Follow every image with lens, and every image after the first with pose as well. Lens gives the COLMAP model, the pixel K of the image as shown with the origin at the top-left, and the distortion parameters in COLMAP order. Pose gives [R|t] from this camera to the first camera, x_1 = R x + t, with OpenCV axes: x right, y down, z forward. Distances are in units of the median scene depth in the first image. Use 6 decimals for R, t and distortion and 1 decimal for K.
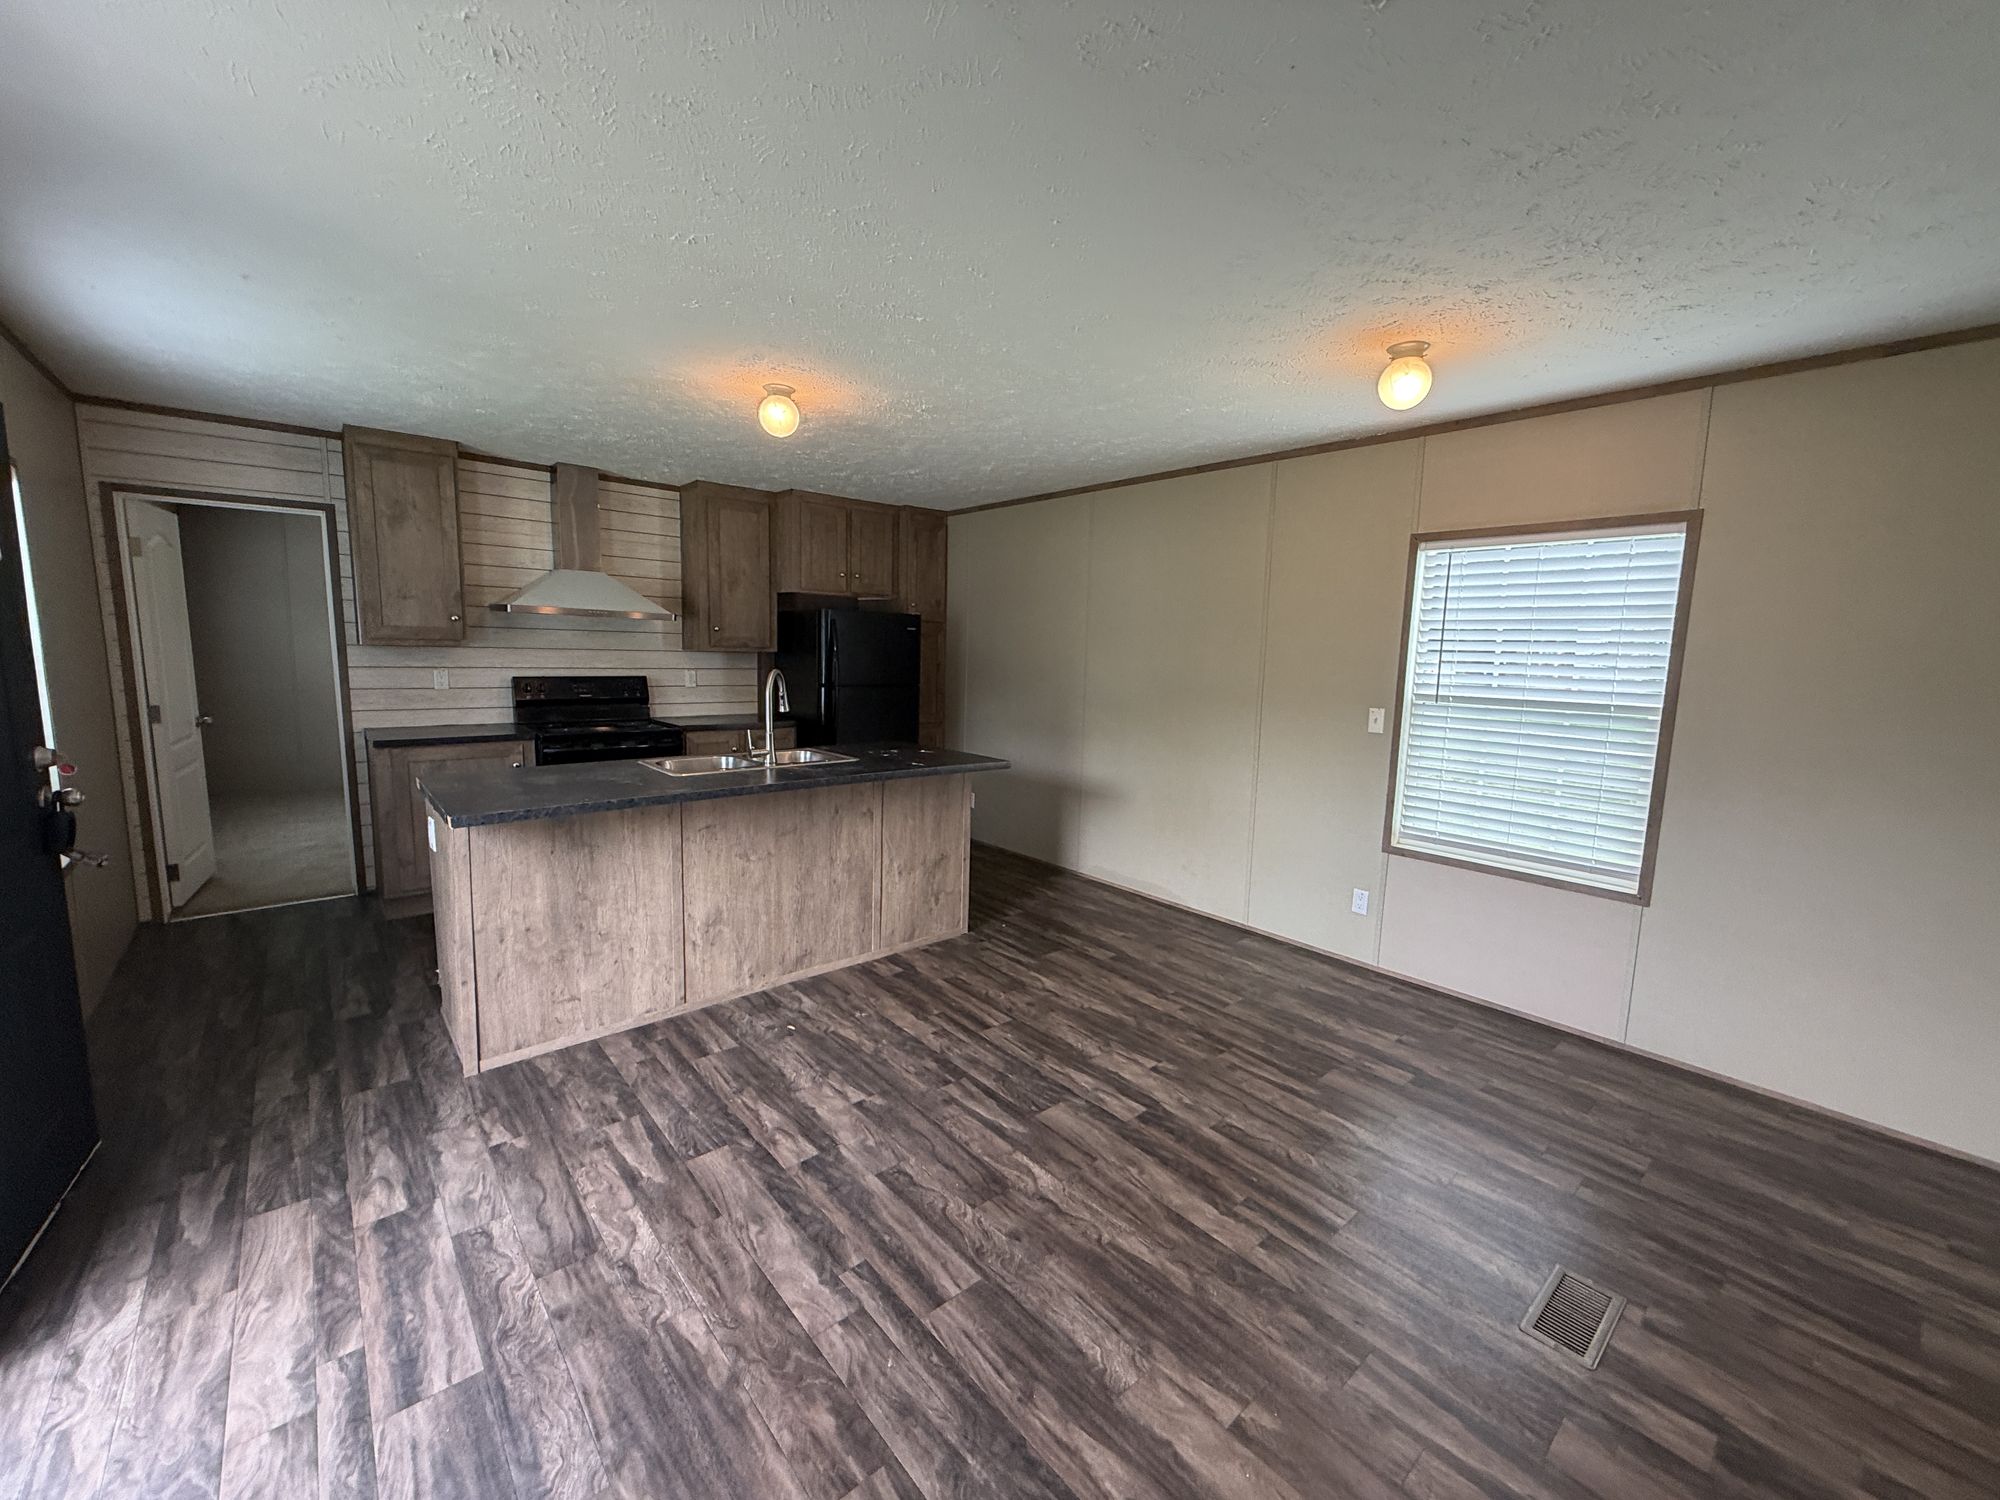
lens RADIAL K [[811.2, 0, 1007.3], [0, 811.2, 732.3], [0, 0, 1]] dist [0.015282, 0.000013]
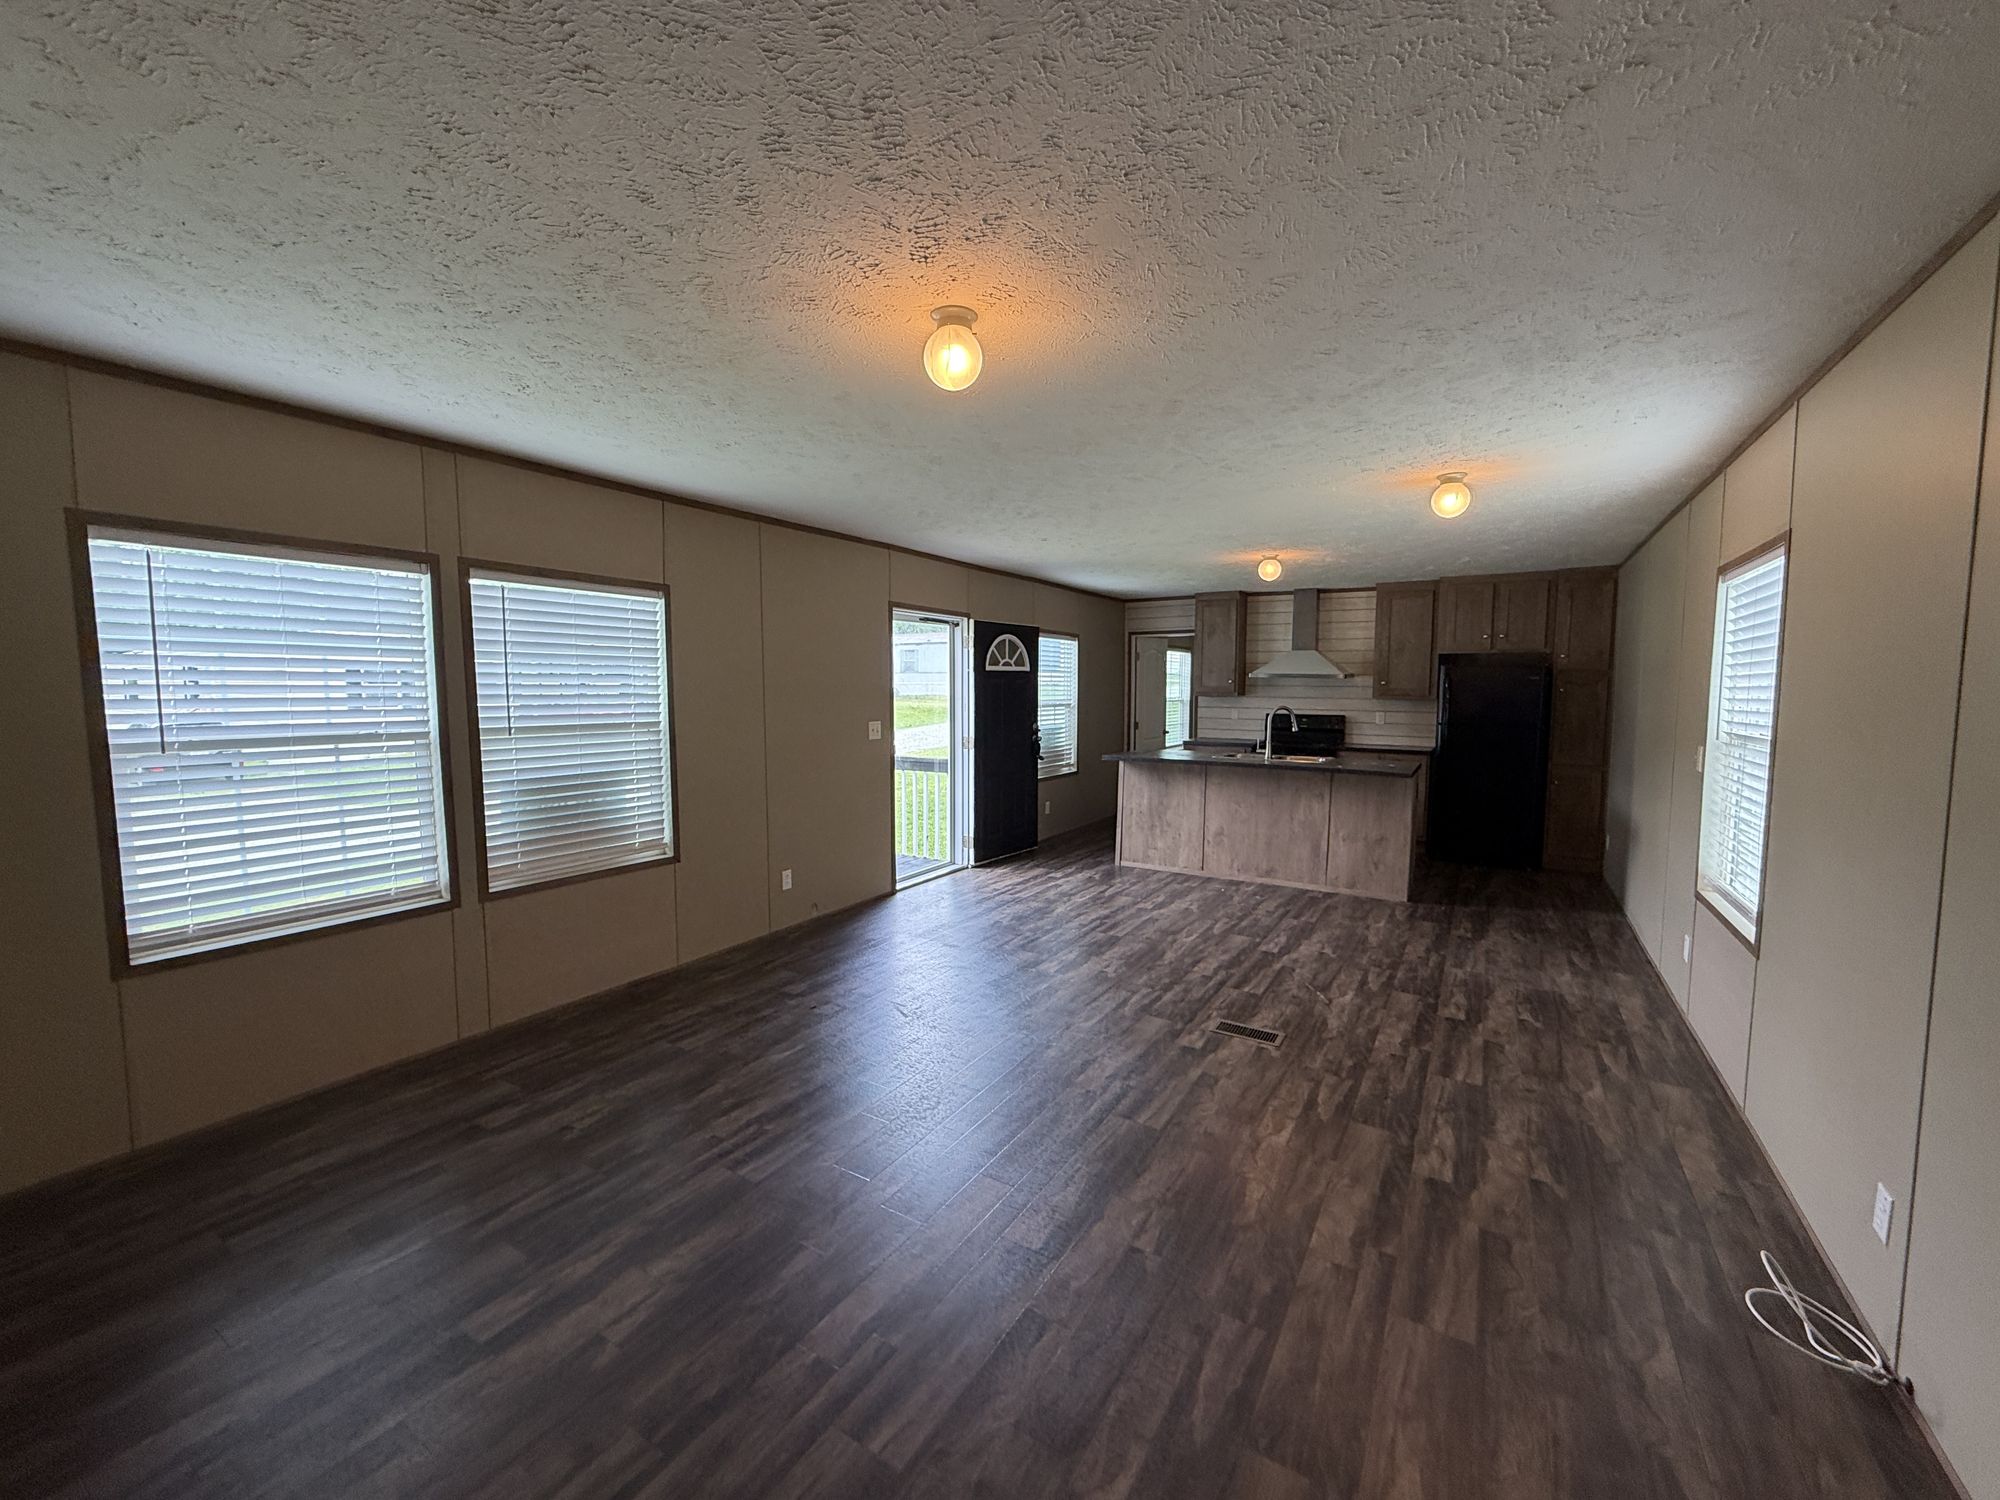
lens RADIAL K [[794.8, 0, 1000.0], [0, 794.8, 750.0], [0, 0, 1]] dist [-0.000559, -0.000392]
pose [[0.301643, 0.055344, -0.951813, 0.710249], [-0.102180, 0.994441, 0.025441, 0.021719], [0.947930, 0.089582, 0.305622, -0.053926]]
